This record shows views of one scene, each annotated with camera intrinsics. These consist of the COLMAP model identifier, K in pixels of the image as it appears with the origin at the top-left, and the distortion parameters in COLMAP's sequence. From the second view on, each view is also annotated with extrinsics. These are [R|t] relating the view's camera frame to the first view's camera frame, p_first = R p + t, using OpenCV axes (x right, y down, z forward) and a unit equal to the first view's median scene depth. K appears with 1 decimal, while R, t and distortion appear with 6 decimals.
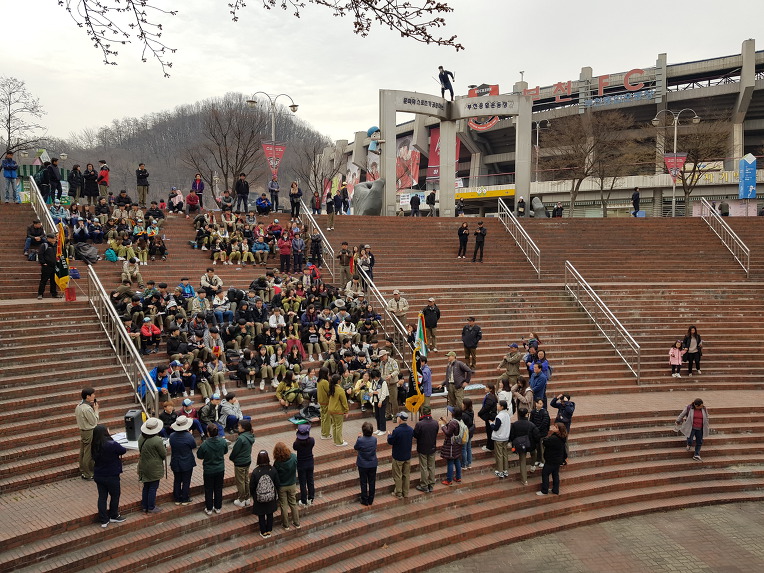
lens RADIAL K [[591.3, 0, 382.0], [0, 591.3, 286.5], [0, 0, 1]] dist [-0.005603, -0.004774]
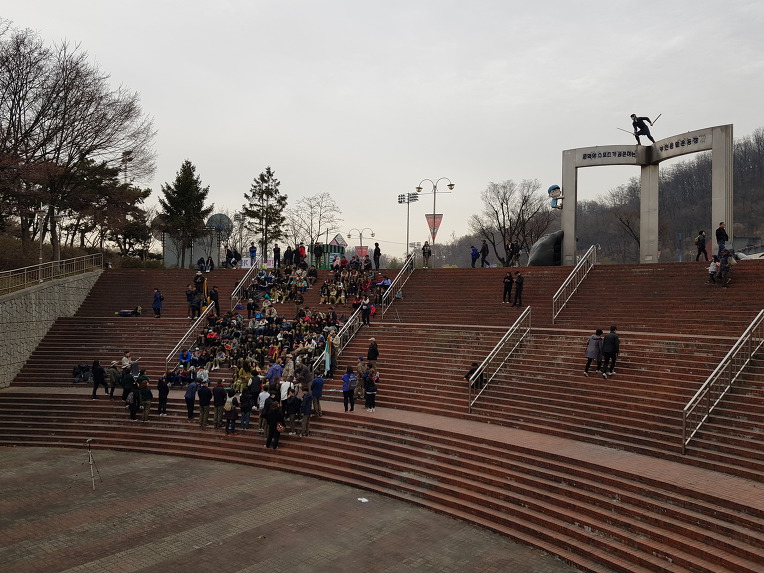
lens RADIAL K [[553.1, 0, 382.0], [0, 553.1, 286.5], [0, 0, 1]] dist [-0.001059, -0.004947]
pose [[0.682093, -0.002867, -0.731260, 0.531436], [-0.044854, 0.997945, -0.045751, -0.012641], [0.729889, 0.064006, 0.680563, 0.051352]]
